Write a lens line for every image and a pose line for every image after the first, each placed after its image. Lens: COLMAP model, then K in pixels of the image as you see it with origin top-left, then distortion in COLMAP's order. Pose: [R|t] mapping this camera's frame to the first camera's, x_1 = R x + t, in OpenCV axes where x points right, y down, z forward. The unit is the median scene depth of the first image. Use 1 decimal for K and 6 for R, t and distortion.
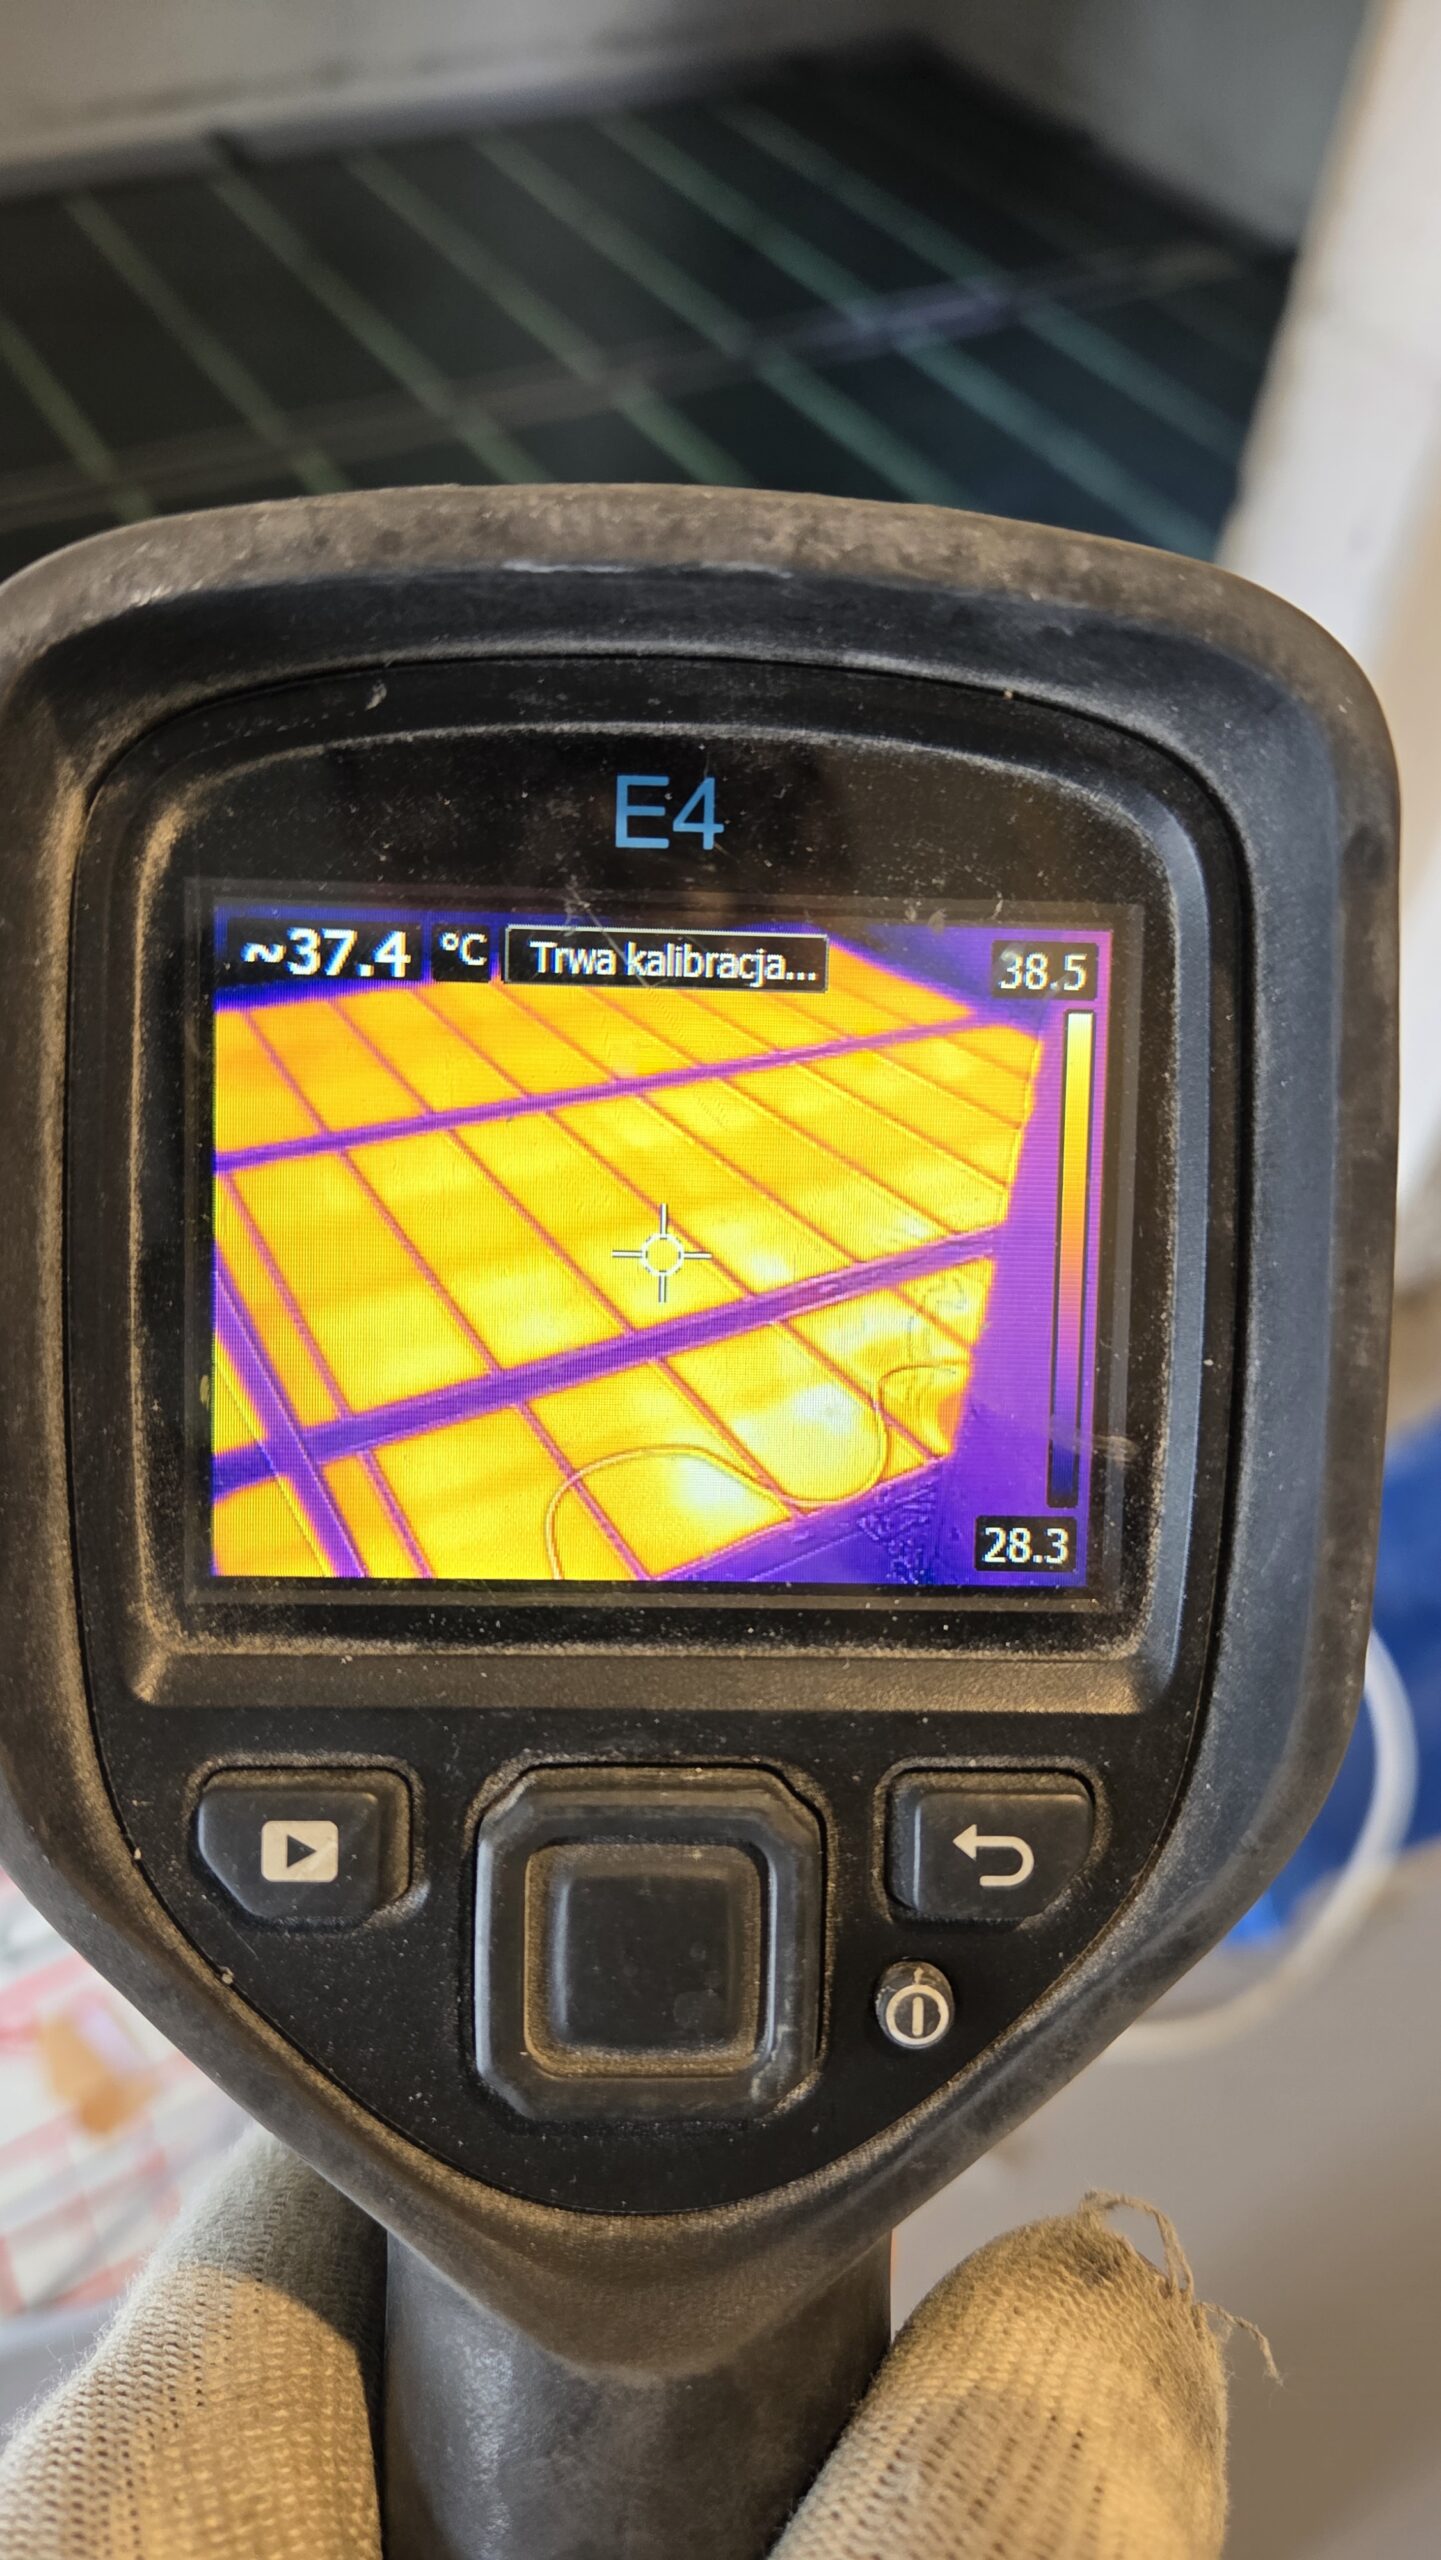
lens RADIAL K [[1755.9, 0, 730.0], [0, 1755.9, 1297.0], [0, 0, 1]] dist [0.002596, -0.000573]
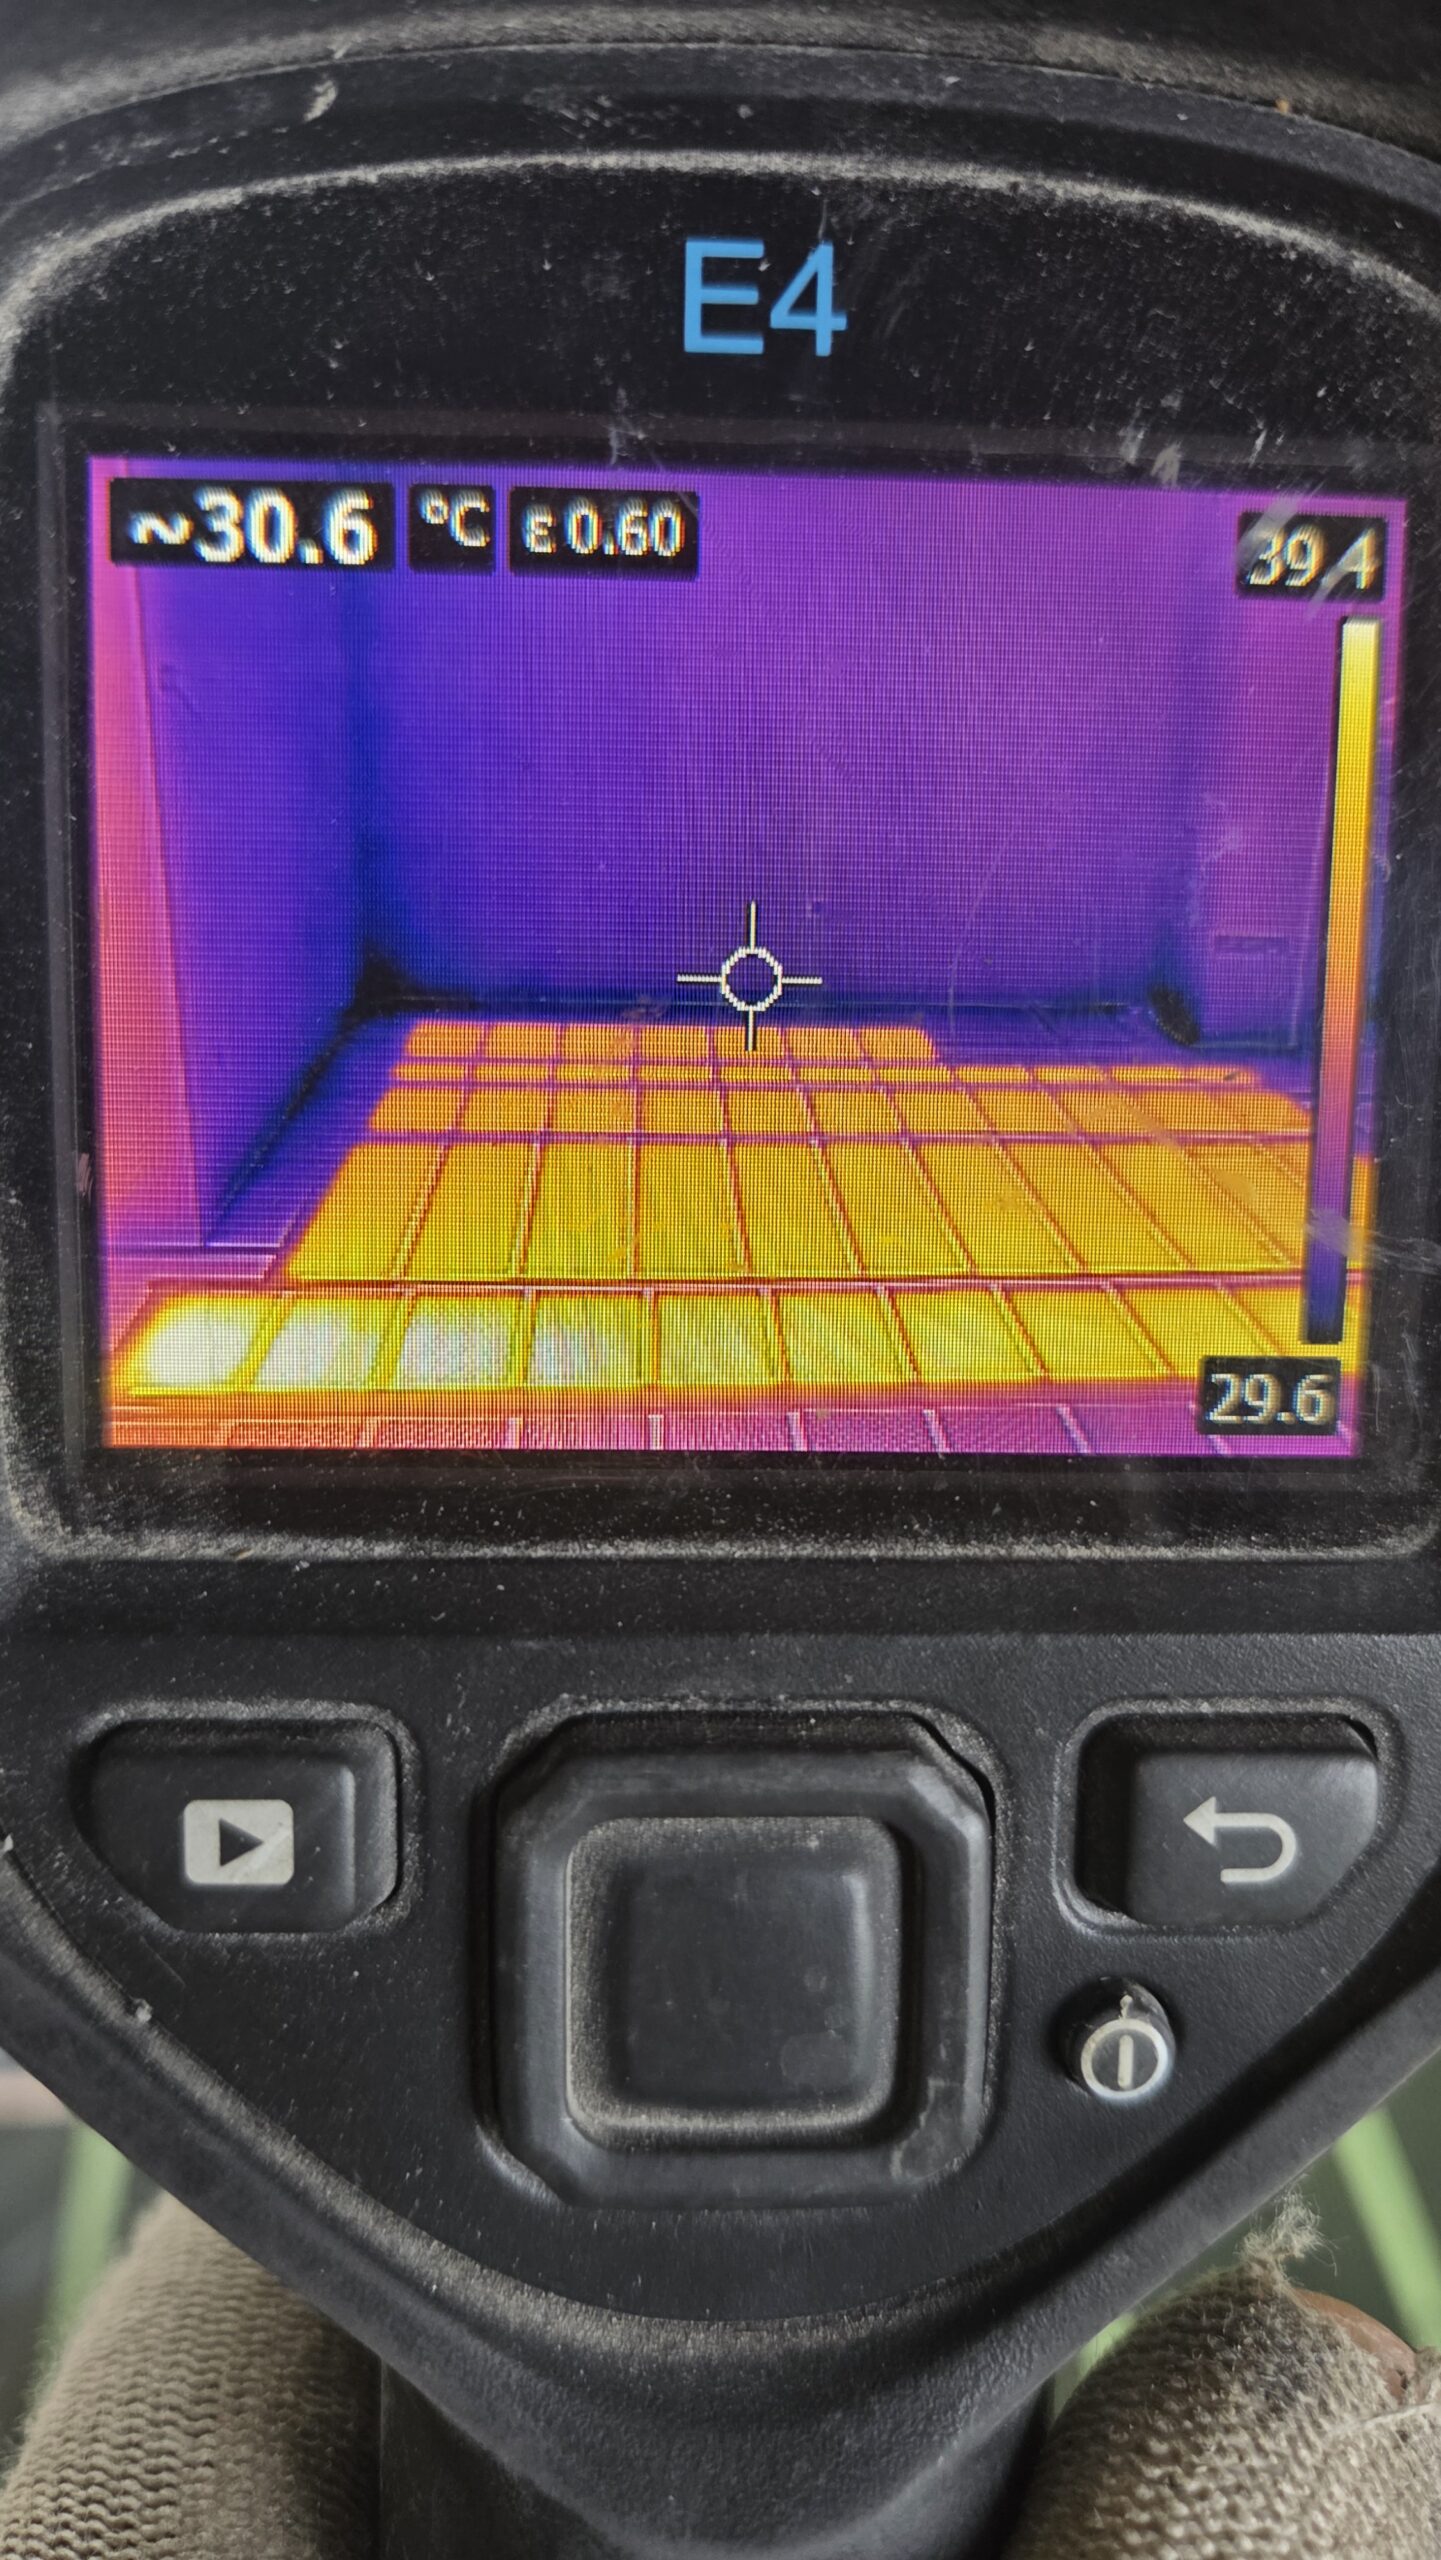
lens RADIAL K [[1782.8, 0, 720.5], [0, 1782.8, 1280.0], [0, 0, 1]] dist [-0.003715, -0.061703]
pose [[0.999983, -0.005837, 0.000489, -0.053865], [0.005794, 0.997986, 0.063168, 0.051473], [-0.000857, -0.063164, 0.998003, 0.311891]]
